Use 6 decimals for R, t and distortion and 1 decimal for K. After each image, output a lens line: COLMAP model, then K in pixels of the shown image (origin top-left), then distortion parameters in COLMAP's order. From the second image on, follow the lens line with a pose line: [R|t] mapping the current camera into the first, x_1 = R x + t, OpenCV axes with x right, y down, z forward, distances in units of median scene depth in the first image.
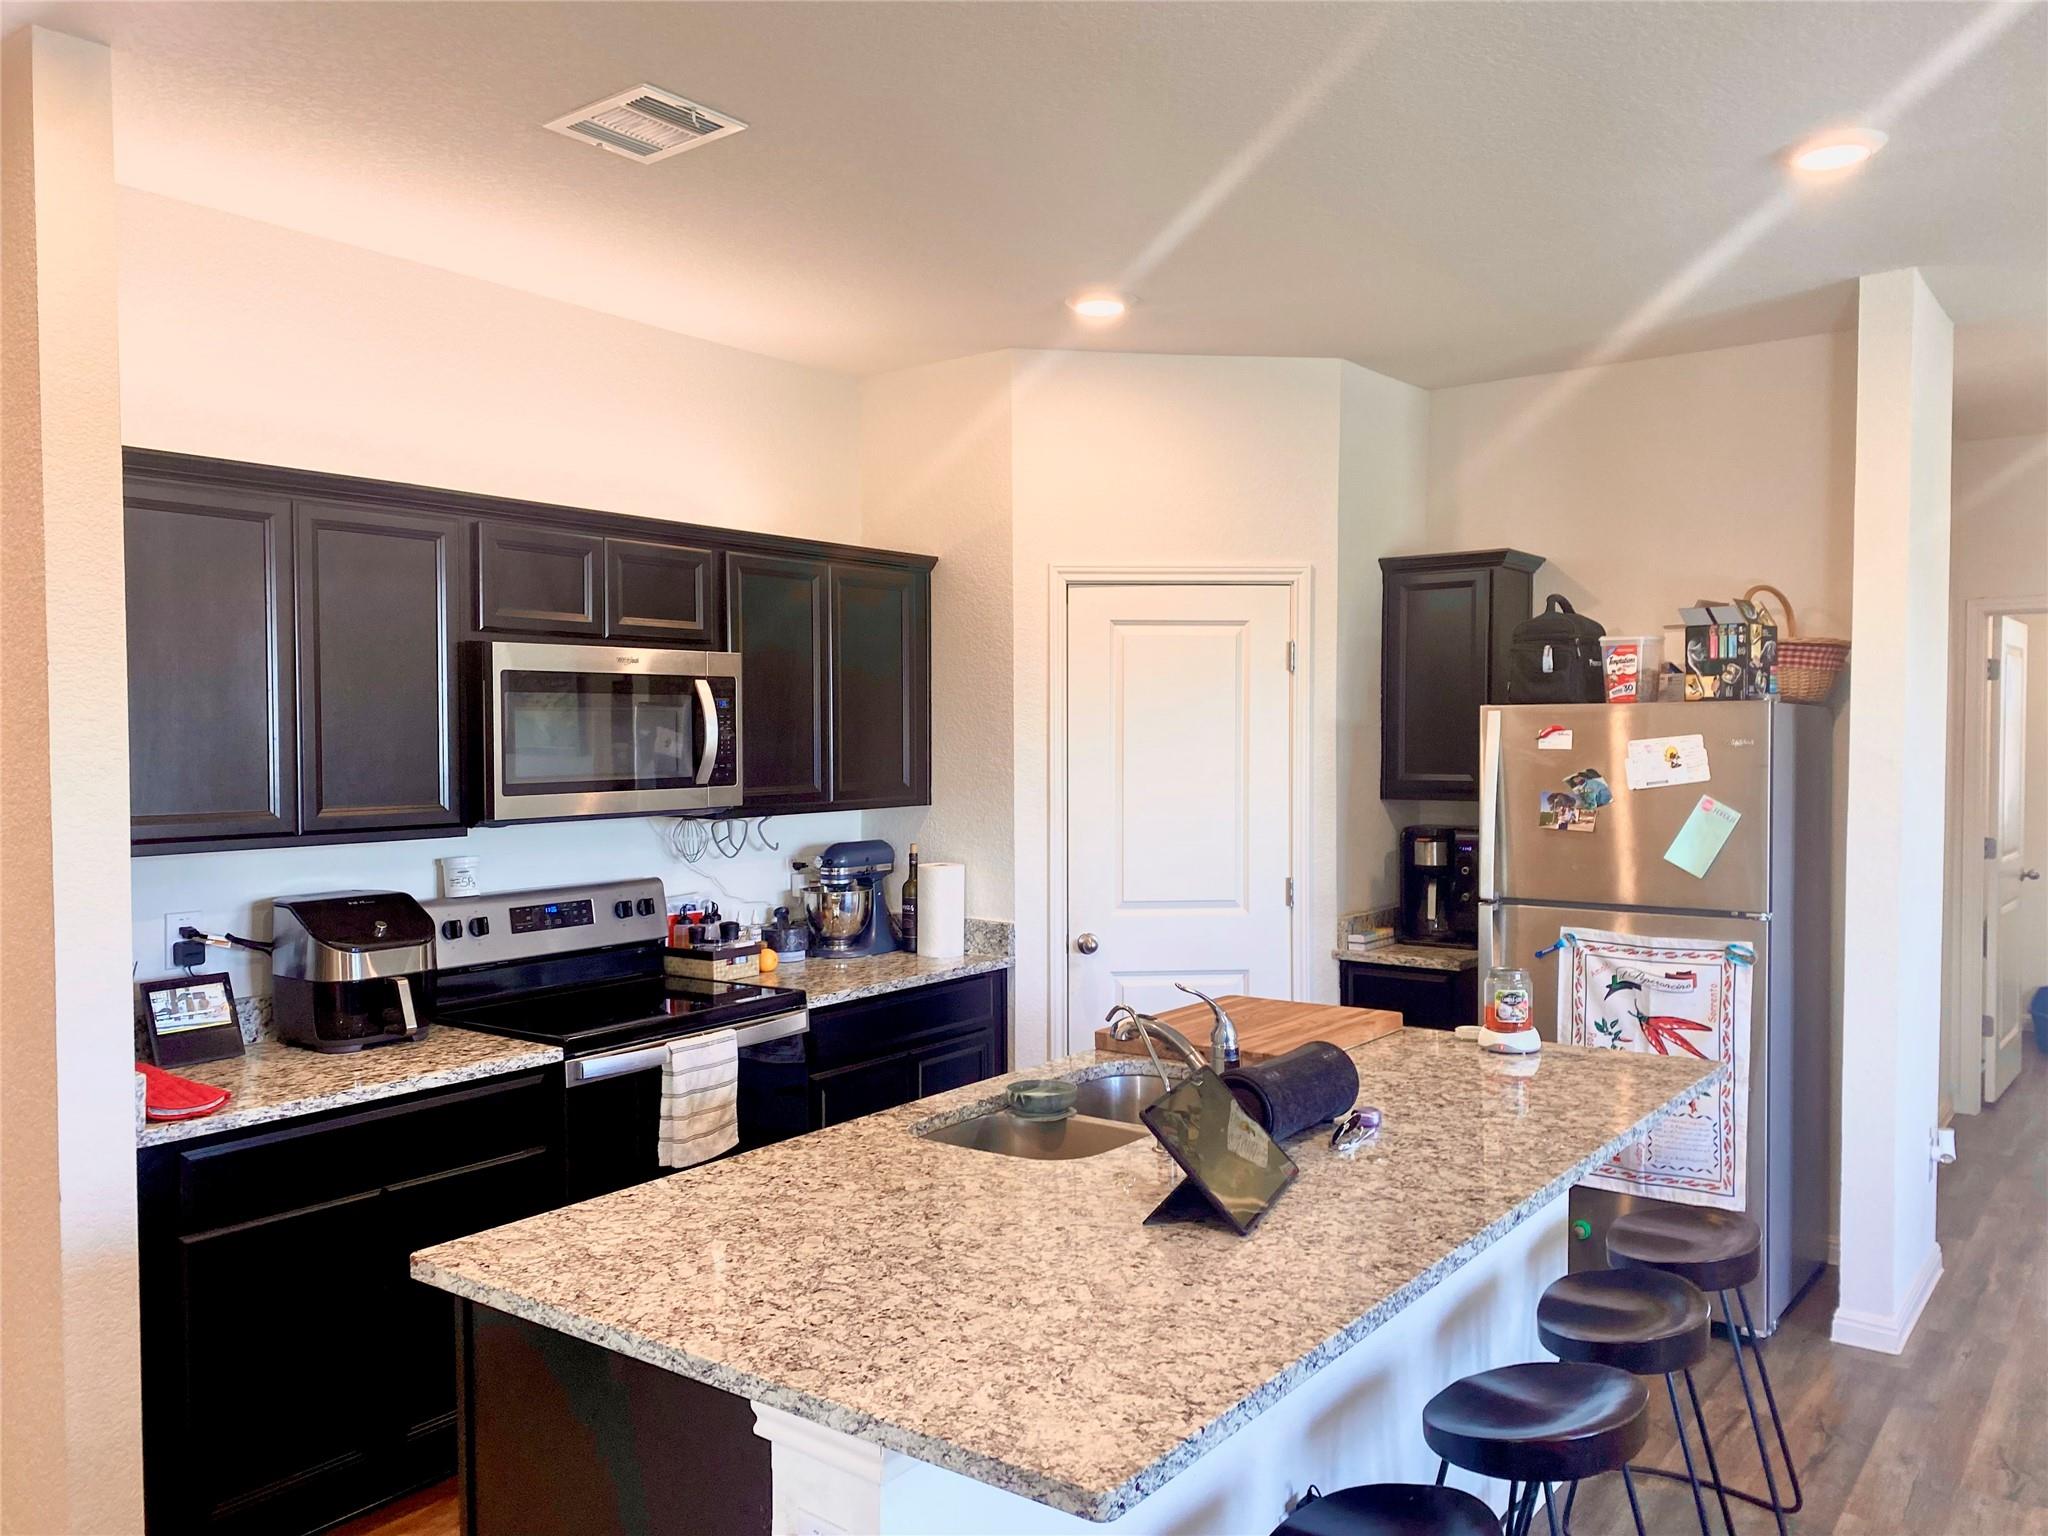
lens RADIAL K [[1556.5, 0, 1024.0], [0, 1556.5, 768.0], [0, 0, 1]] dist [0.045389, -0.008508]
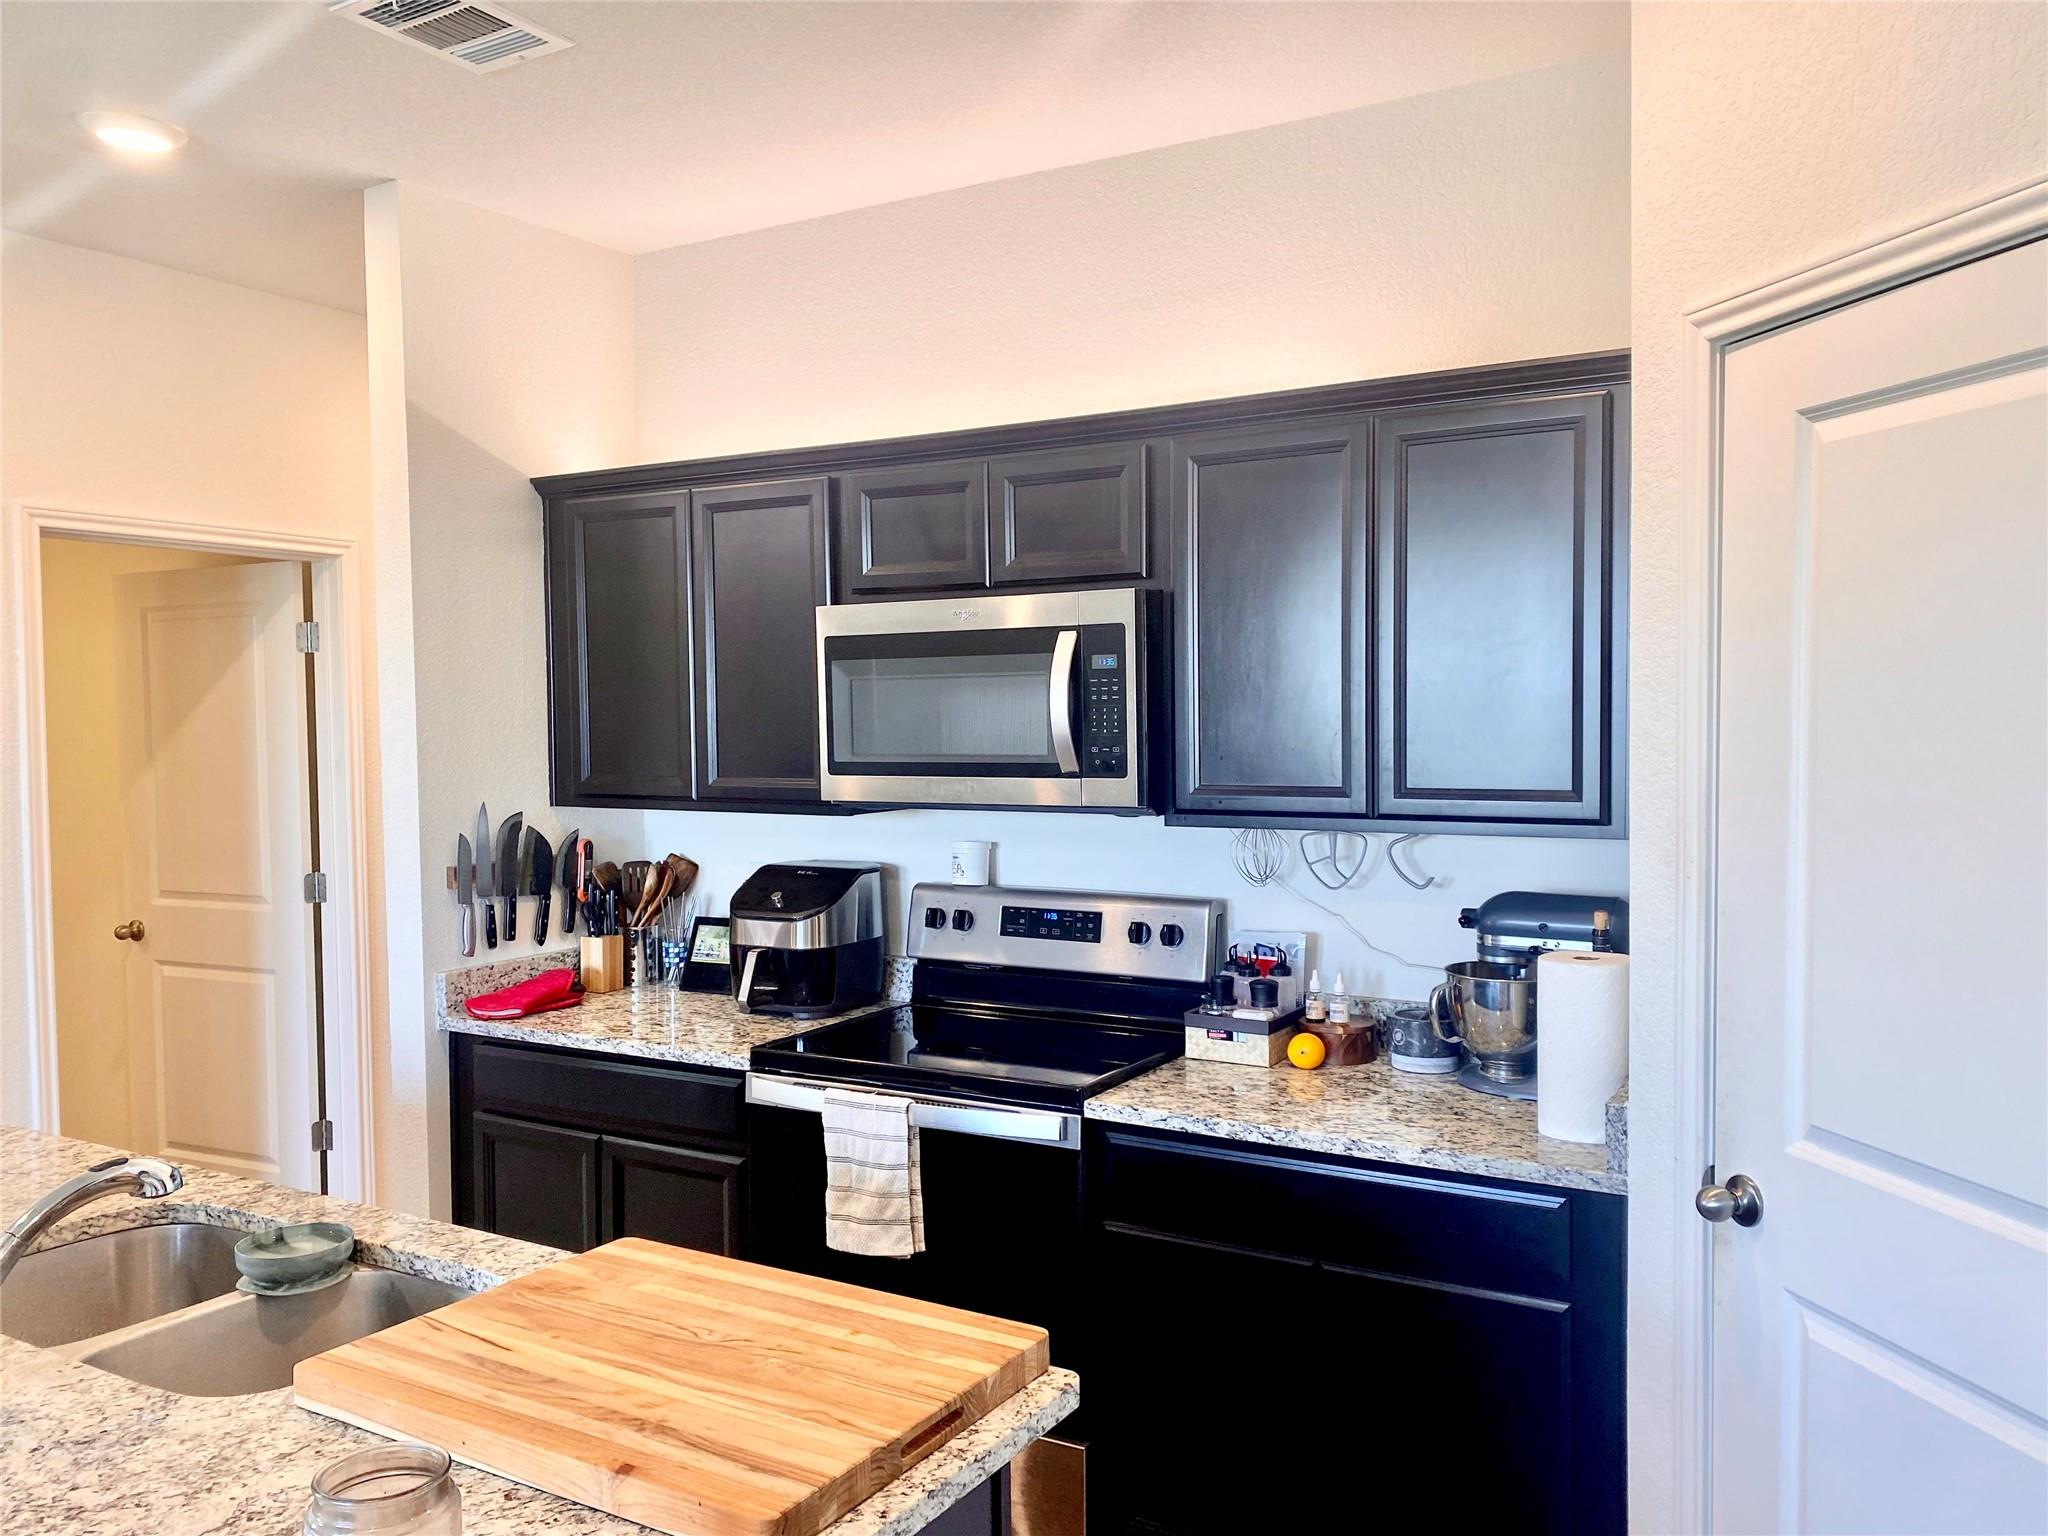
lens RADIAL K [[1556.5, 0, 1024.0], [0, 1556.5, 768.0], [0, 0, 1]] dist [0.045389, -0.008508]
pose [[0.108306, 0.040816, -0.993279, 0.529289], [-0.013938, 0.999121, 0.039536, -0.021005], [0.994020, 0.009563, 0.108780, 0.924622]]
